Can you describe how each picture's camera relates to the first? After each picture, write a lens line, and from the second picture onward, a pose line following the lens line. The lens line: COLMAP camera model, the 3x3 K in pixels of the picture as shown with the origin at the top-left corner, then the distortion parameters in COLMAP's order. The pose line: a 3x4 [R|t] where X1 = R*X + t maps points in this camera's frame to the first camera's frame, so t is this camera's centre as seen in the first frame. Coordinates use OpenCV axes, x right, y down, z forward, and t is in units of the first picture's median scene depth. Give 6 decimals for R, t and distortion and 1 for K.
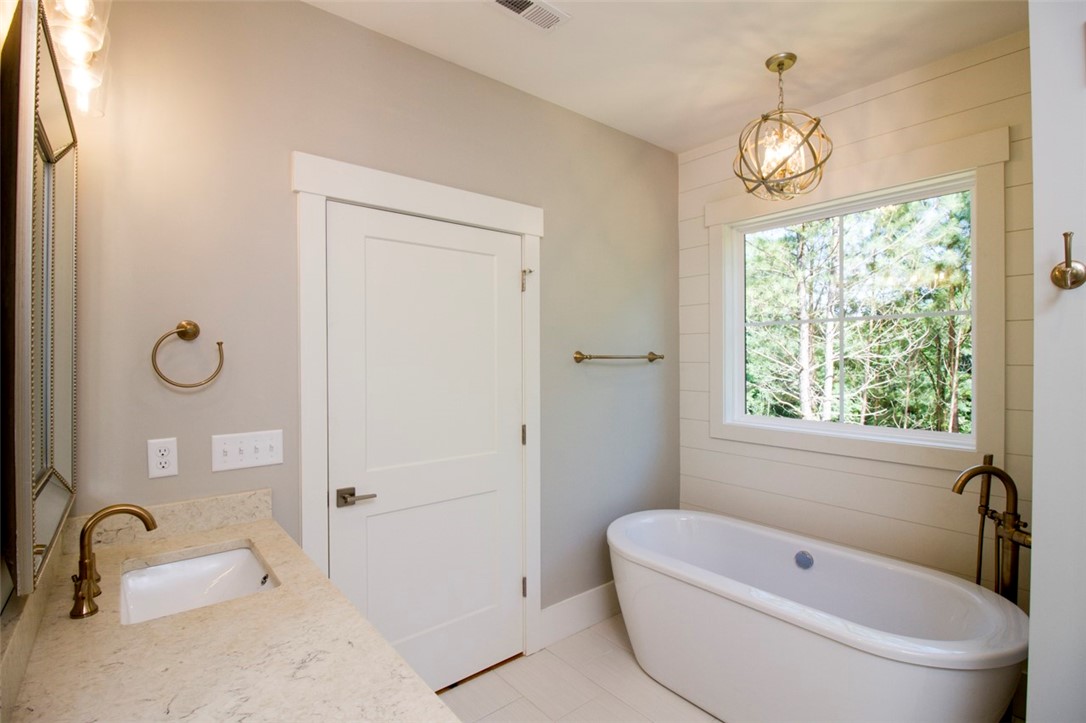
lens RADIAL K [[516.2, 0, 546.7], [0, 516.2, 360.7], [0, 0, 1]] dist [-0.000172, -0.013317]
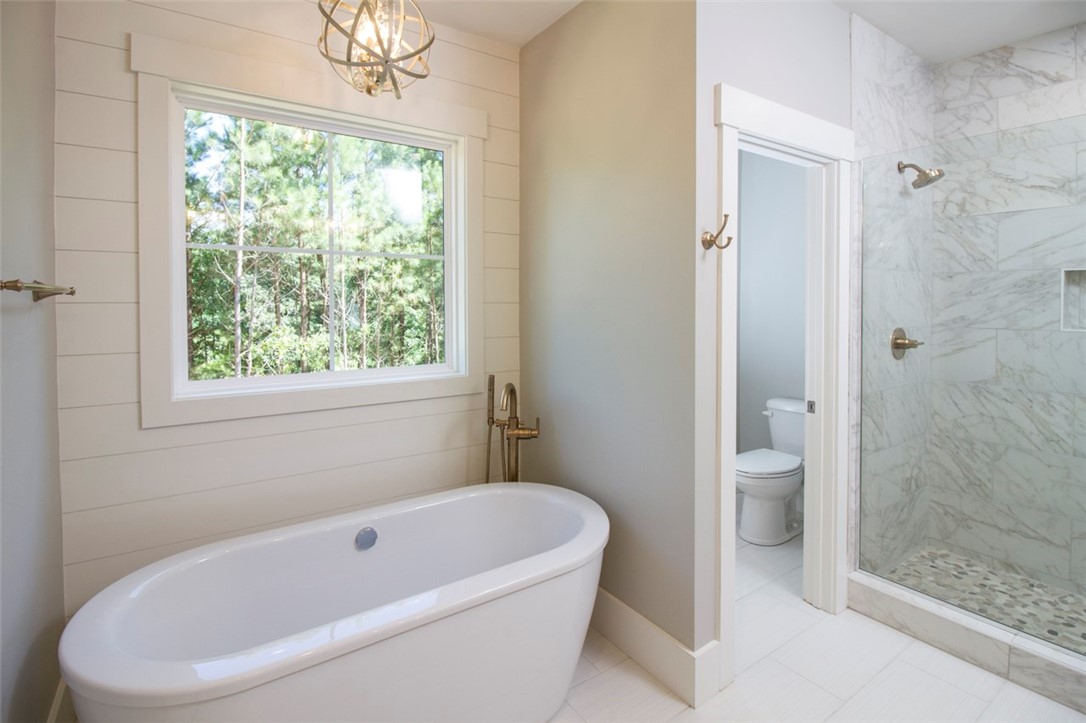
lens RADIAL K [[532.1, 0, 545.3], [0, 532.1, 312.3], [0, 0, 1]] dist [-0.000834, -0.016195]
pose [[0.074502, -0.015446, 0.997101, -0.142034], [0.008866, 0.999851, 0.014826, 0.005425], [-0.997181, 0.007735, 0.074628, 0.273499]]
